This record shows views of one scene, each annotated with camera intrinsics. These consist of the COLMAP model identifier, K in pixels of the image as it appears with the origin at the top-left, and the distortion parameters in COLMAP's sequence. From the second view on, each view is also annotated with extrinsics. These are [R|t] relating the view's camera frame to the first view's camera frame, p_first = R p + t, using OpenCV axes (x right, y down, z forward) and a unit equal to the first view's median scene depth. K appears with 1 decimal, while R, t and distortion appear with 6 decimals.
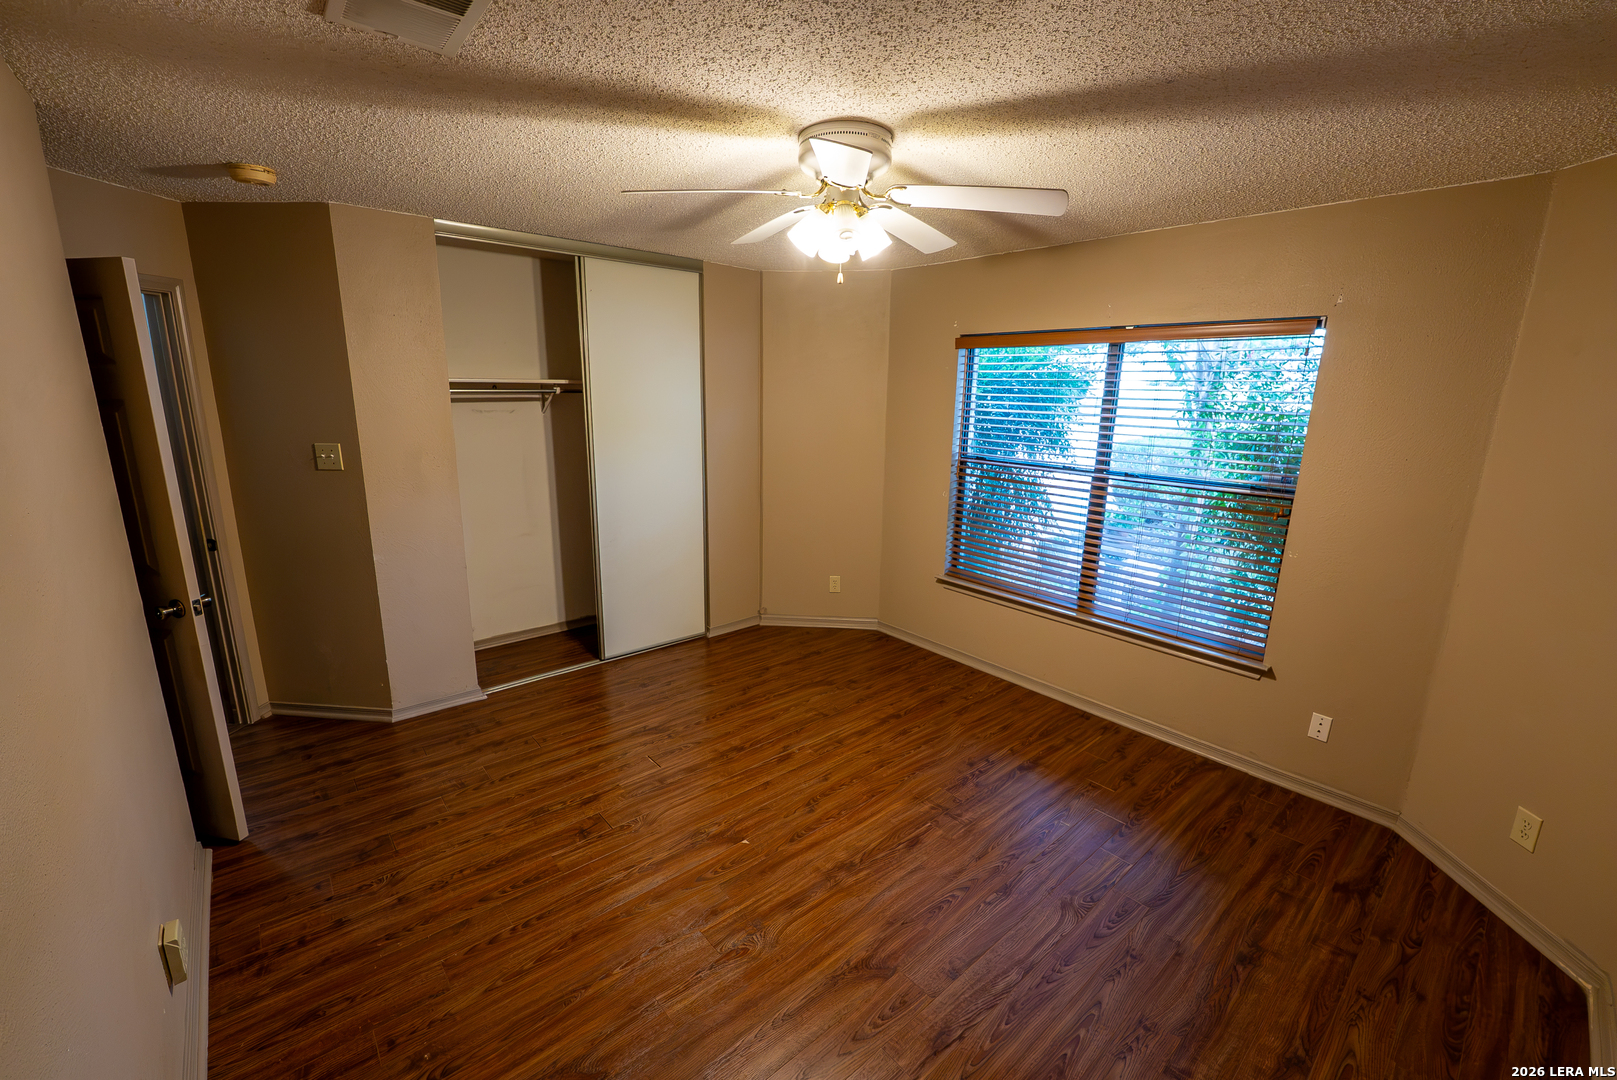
lens RADIAL K [[659.4, 0, 813.4], [0, 659.4, 540.0], [0, 0, 1]] dist [-0.009966, -0.000952]
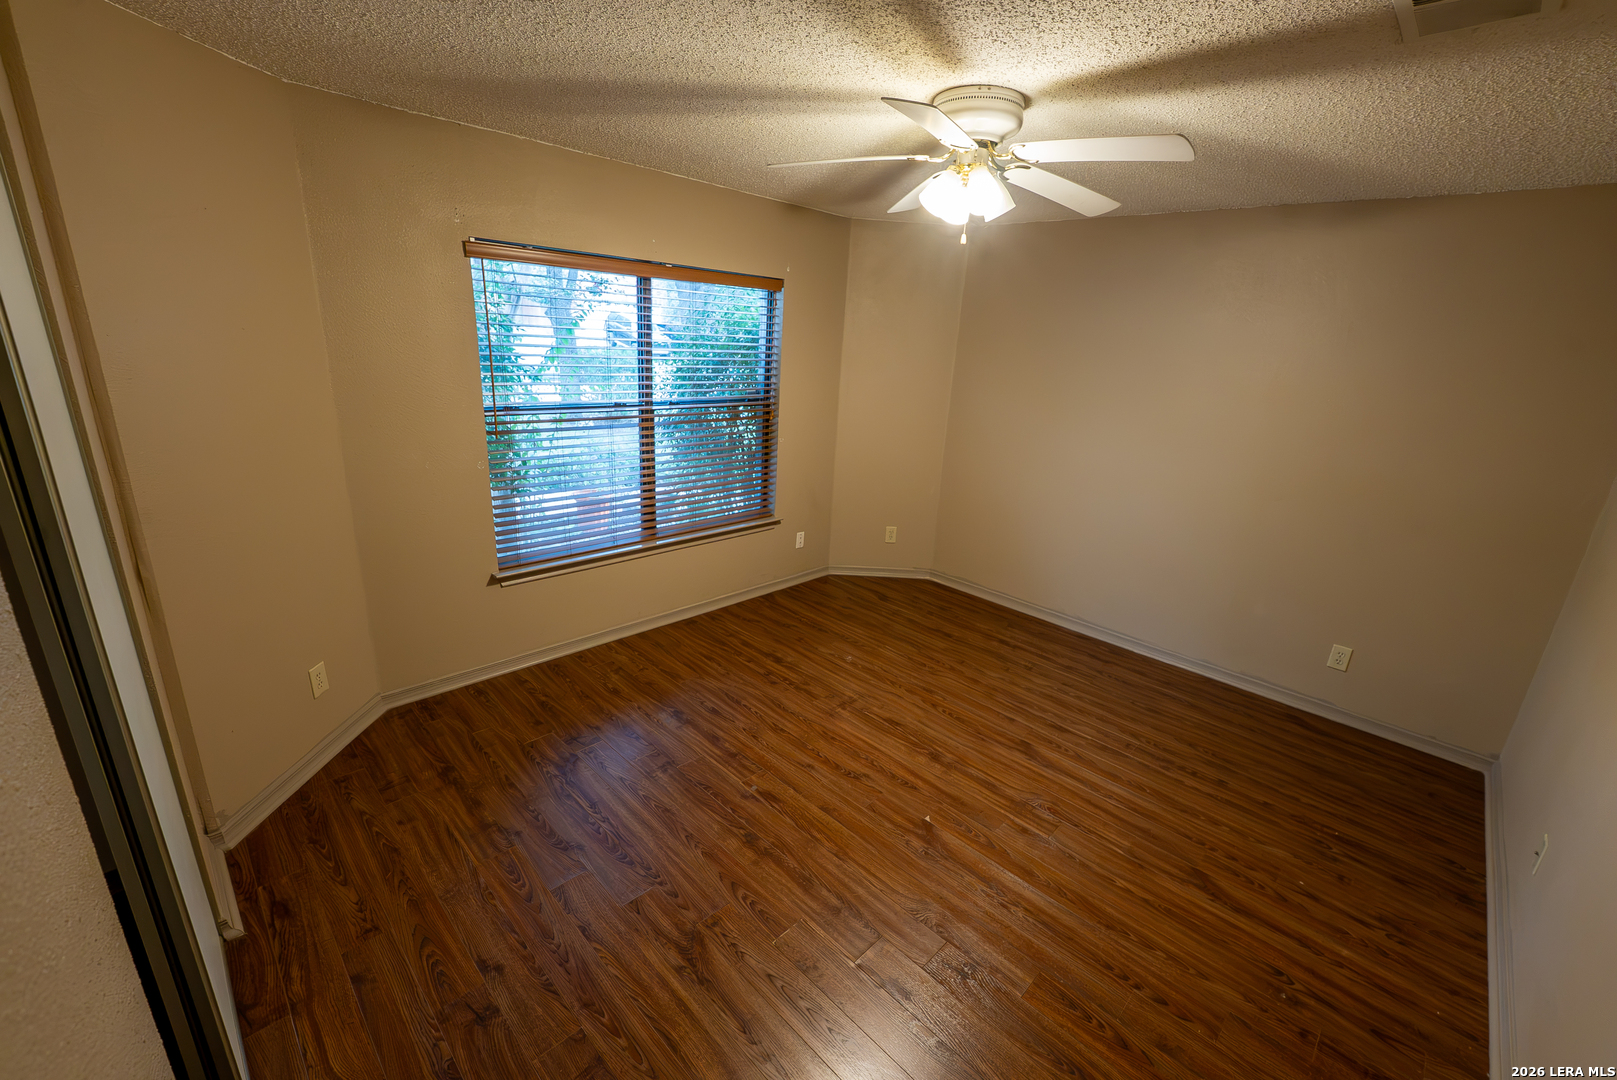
lens RADIAL K [[659.4, 0, 811.9], [0, 659.4, 545.0], [0, 0, 1]] dist [-0.009966, -0.000952]
pose [[-0.068432, -0.326314, 0.942781, -0.768276], [0.171364, 0.927107, 0.333327, -0.241424], [-0.982828, 0.184369, -0.007526, 0.955191]]
